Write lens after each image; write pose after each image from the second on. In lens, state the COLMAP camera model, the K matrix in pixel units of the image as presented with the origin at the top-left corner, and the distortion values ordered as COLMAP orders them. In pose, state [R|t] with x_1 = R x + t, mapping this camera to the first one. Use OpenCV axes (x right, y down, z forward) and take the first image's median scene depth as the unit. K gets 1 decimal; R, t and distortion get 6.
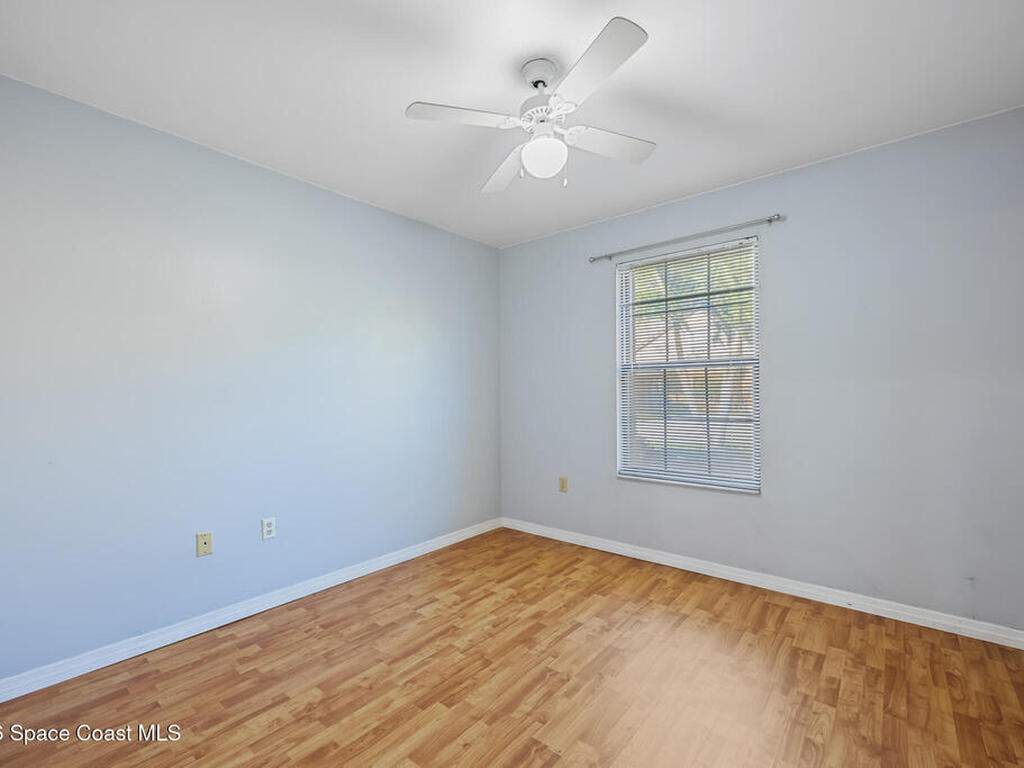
lens RADIAL K [[451.2, 0, 510.5], [0, 451.2, 387.9], [0, 0, 1]] dist [0.003488, 0.000457]
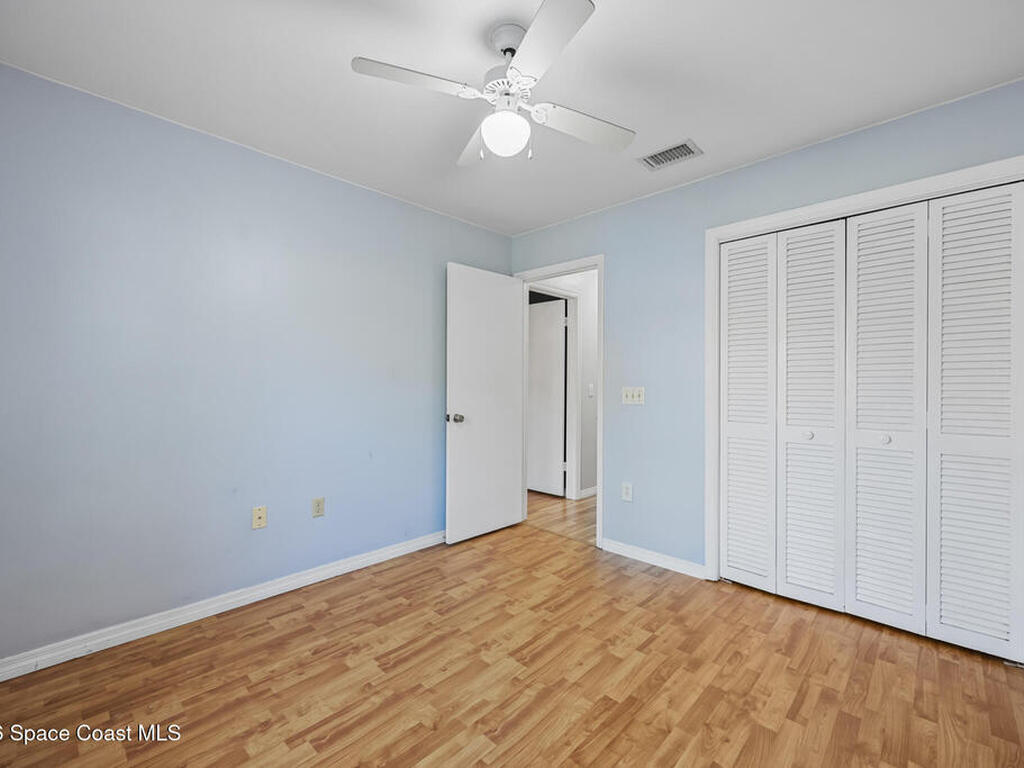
lens RADIAL K [[451.2, 0, 513.9], [0, 451.2, 386.1], [0, 0, 1]] dist [0.003488, 0.000457]
pose [[-0.997320, 0.005391, 0.072966, -0.007963], [0.004181, 0.999851, -0.016731, 0.029230], [-0.073045, -0.016381, -0.997194, 1.972585]]
